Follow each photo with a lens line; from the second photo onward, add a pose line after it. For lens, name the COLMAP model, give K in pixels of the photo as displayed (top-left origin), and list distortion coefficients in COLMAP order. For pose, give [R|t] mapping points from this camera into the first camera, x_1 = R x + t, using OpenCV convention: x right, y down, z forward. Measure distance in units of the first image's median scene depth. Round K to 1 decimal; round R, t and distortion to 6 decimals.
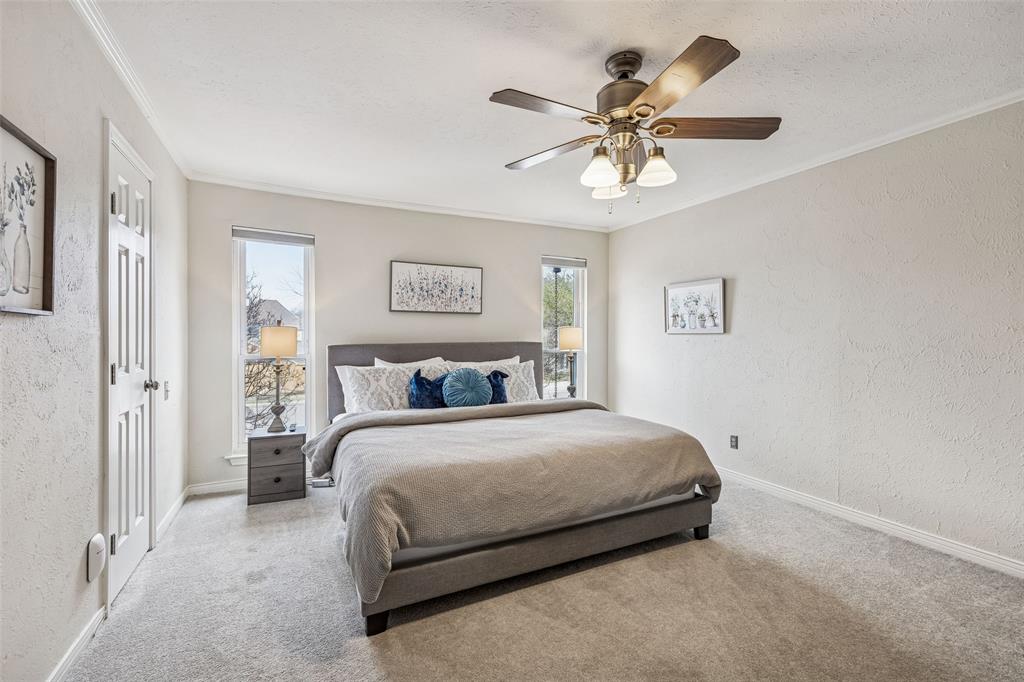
lens RADIAL K [[447.3, 0, 507.0], [0, 447.3, 339.4], [0, 0, 1]] dist [0.017525, 0.000313]
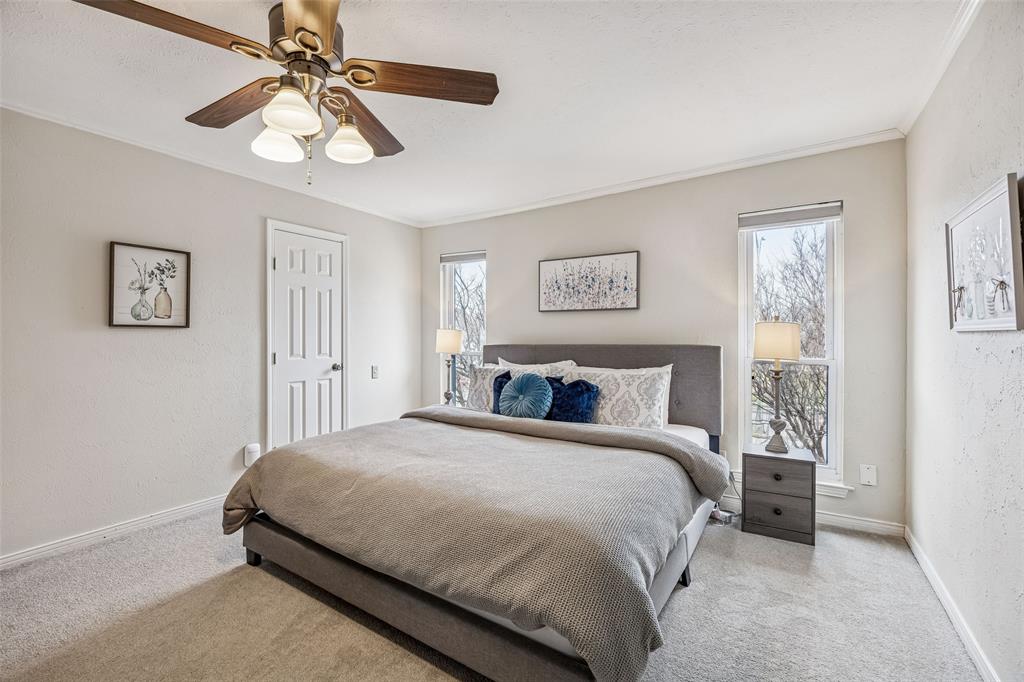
lens RADIAL K [[433.4, 0, 504.1], [0, 433.4, 338.5], [0, 0, 1]] dist [-0.000735, 0.000152]
pose [[0.512852, 0.005048, -0.858462, 0.570969], [-0.005542, 0.999981, 0.002569, -0.005988], [0.858459, 0.003440, 0.512871, 0.476777]]
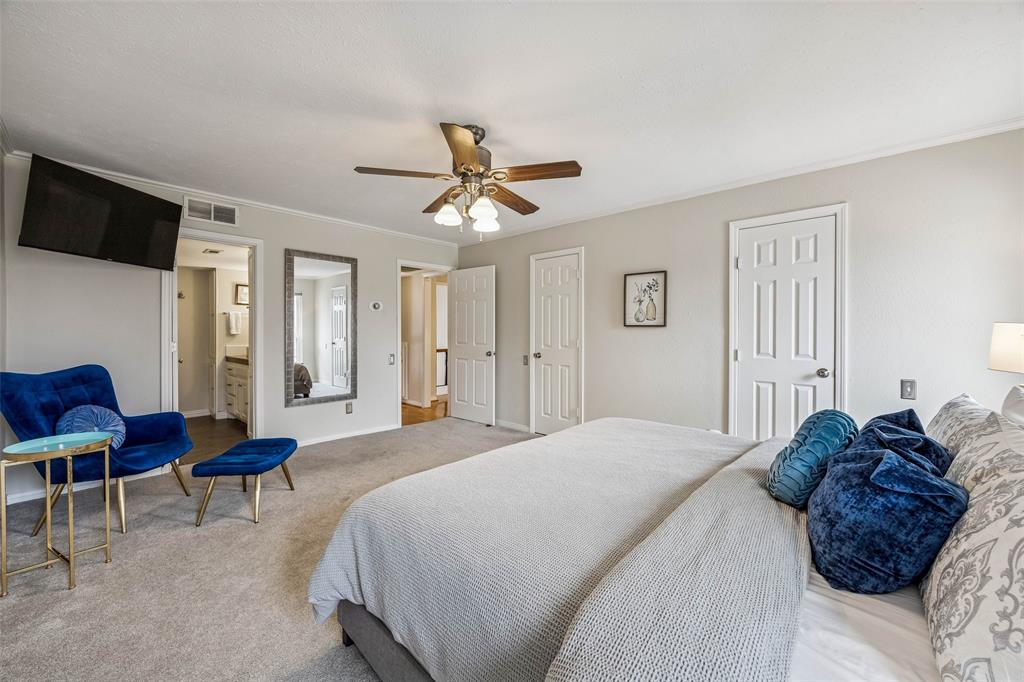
lens RADIAL K [[401.9, 0, 507.6], [0, 401.9, 336.4], [0, 0, 1]] dist [0.006940, -0.000837]
pose [[-0.927941, 0.000798, -0.372726, 0.330438], [-0.008524, 0.999691, 0.023361, -0.016089], [0.372629, 0.024855, -0.927647, 1.154501]]
